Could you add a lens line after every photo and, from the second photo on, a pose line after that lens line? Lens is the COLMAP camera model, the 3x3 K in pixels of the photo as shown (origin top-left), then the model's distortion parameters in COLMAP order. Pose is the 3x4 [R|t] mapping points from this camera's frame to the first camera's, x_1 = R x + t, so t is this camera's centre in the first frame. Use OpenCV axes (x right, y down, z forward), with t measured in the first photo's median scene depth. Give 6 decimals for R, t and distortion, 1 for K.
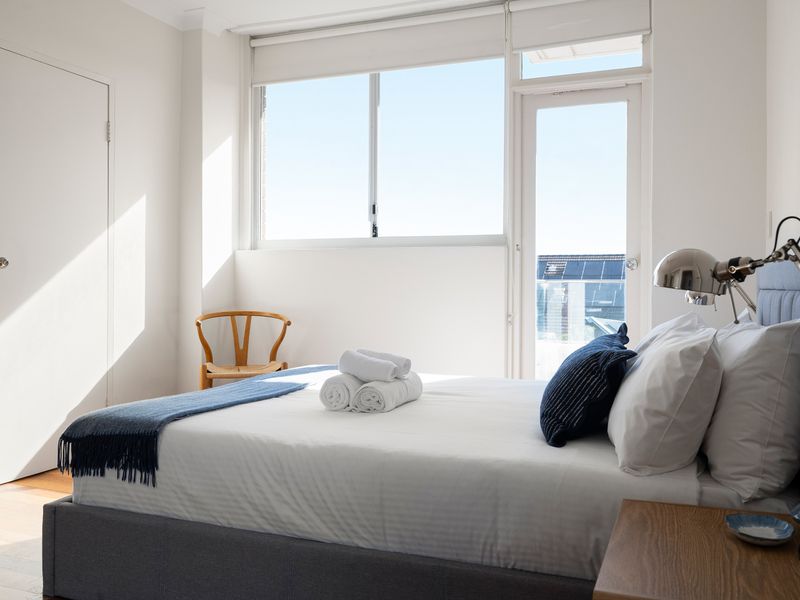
lens RADIAL K [[713.8, 0, 398.7], [0, 713.8, 298.5], [0, 0, 1]] dist [-0.008614, -0.008537]
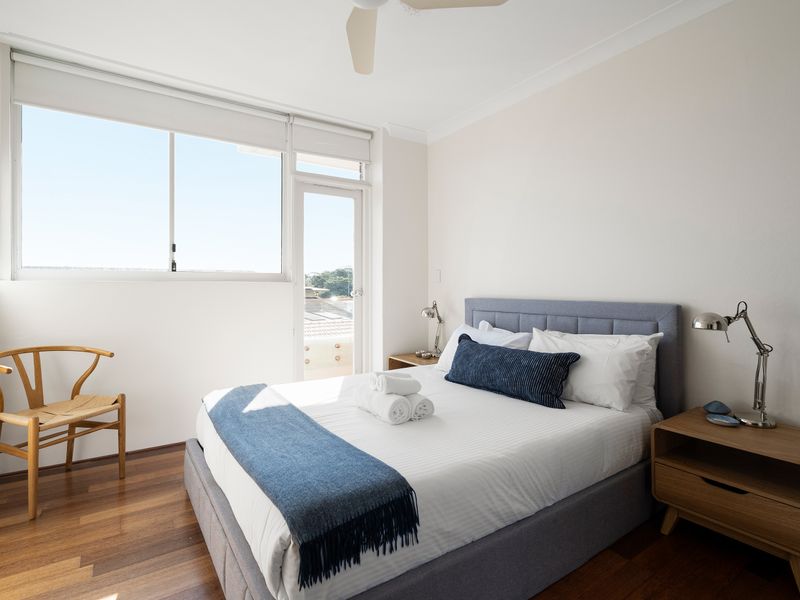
lens RADIAL K [[411.6, 0, 397.6], [0, 411.6, 293.5], [0, 0, 1]] dist [0.000222, -0.000170]
pose [[0.569384, -0.017223, 0.821891, -0.706780], [0.019489, 0.999782, 0.007450, -0.087006], [-0.821840, 0.011776, 0.569596, 0.566714]]
